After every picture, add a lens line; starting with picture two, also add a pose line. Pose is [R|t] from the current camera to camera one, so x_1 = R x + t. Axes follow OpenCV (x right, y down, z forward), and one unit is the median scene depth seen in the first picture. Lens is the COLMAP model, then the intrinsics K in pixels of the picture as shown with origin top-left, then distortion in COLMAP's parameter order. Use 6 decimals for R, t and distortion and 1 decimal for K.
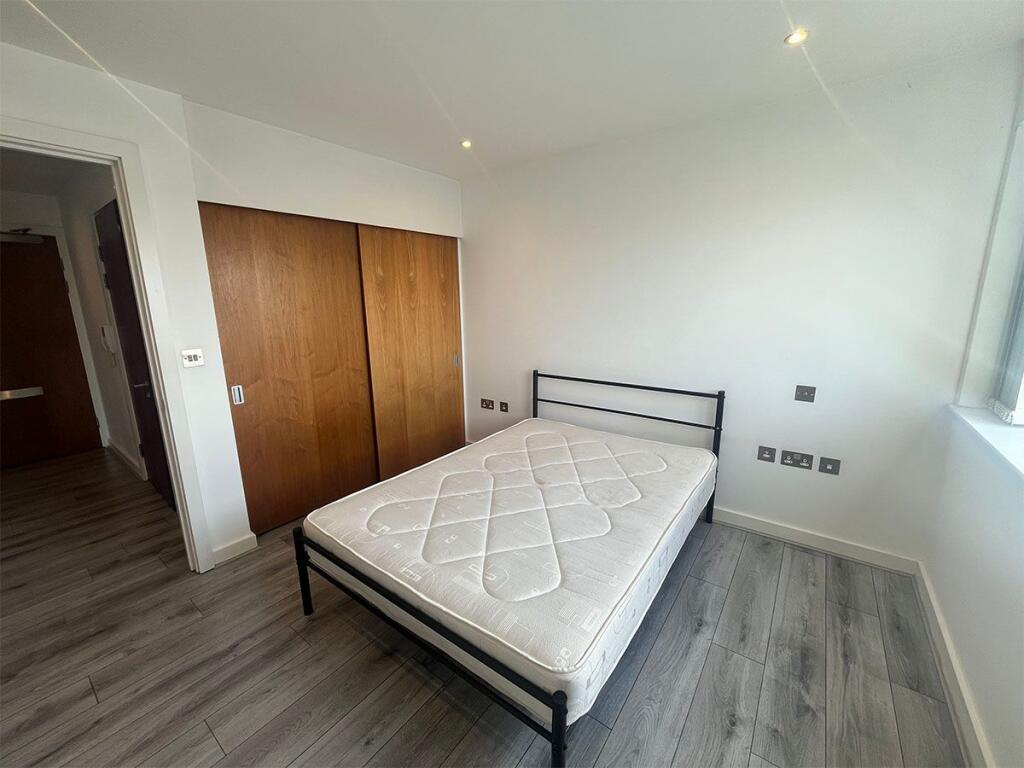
lens RADIAL K [[413.5, 0, 512.0], [0, 413.5, 384.0], [0, 0, 1]] dist [-0.000067, -0.000029]
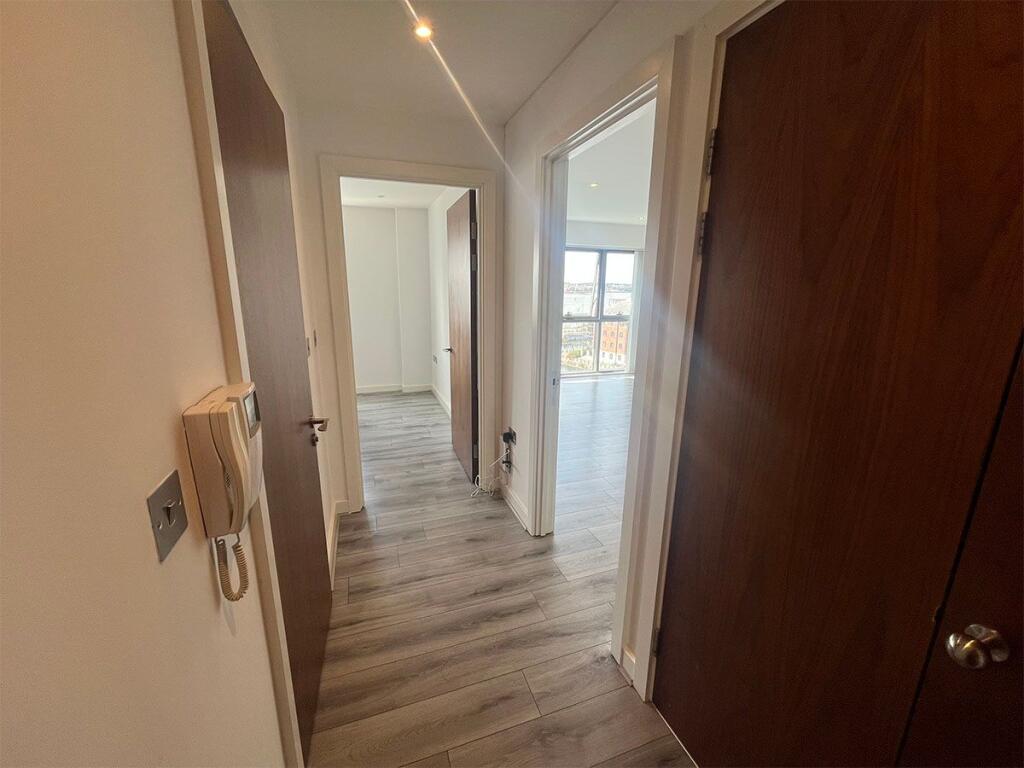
lens RADIAL K [[413.5, 0, 512.0], [0, 413.5, 384.0], [0, 0, 1]] dist [-0.000067, -0.000029]
pose [[-0.838186, -0.116424, 0.532813, -1.645311], [0.116392, 0.916256, 0.383311, -0.279257], [-0.532820, 0.383301, -0.754442, 1.457616]]
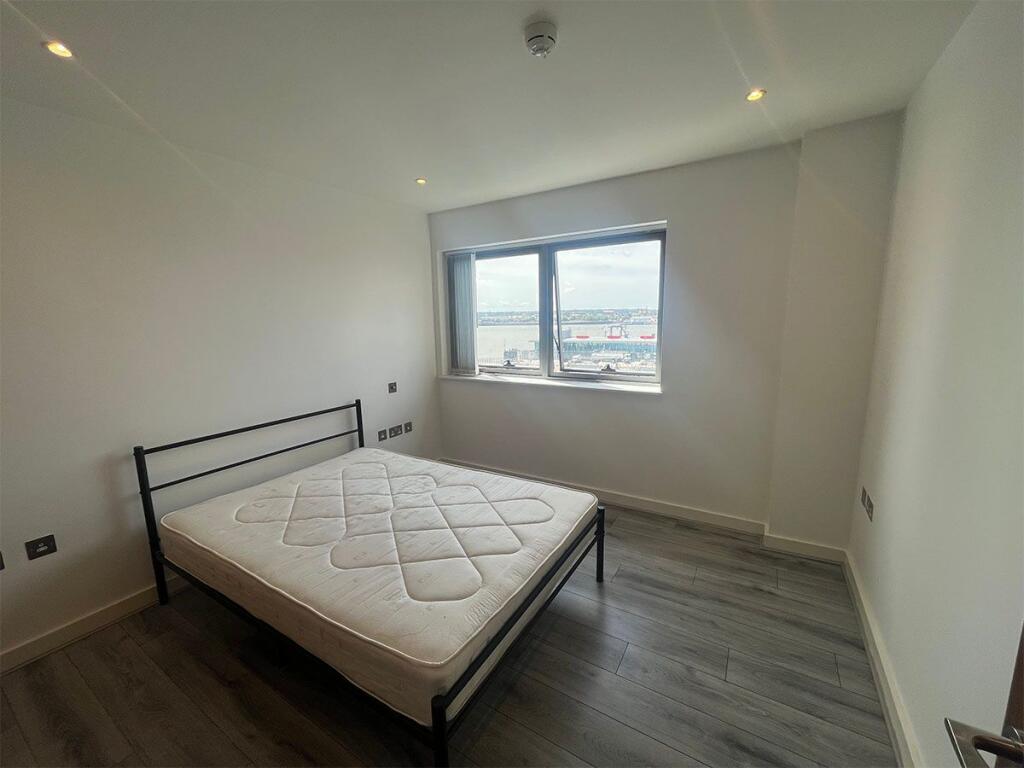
lens RADIAL K [[413.5, 0, 512.0], [0, 413.5, 384.0], [0, 0, 1]] dist [-0.000067, -0.000029]
pose [[-0.093858, -0.137136, 0.986096, -0.815414], [0.238789, 0.958456, 0.156020, -0.116926], [-0.966525, 0.250113, -0.057212, 0.627407]]
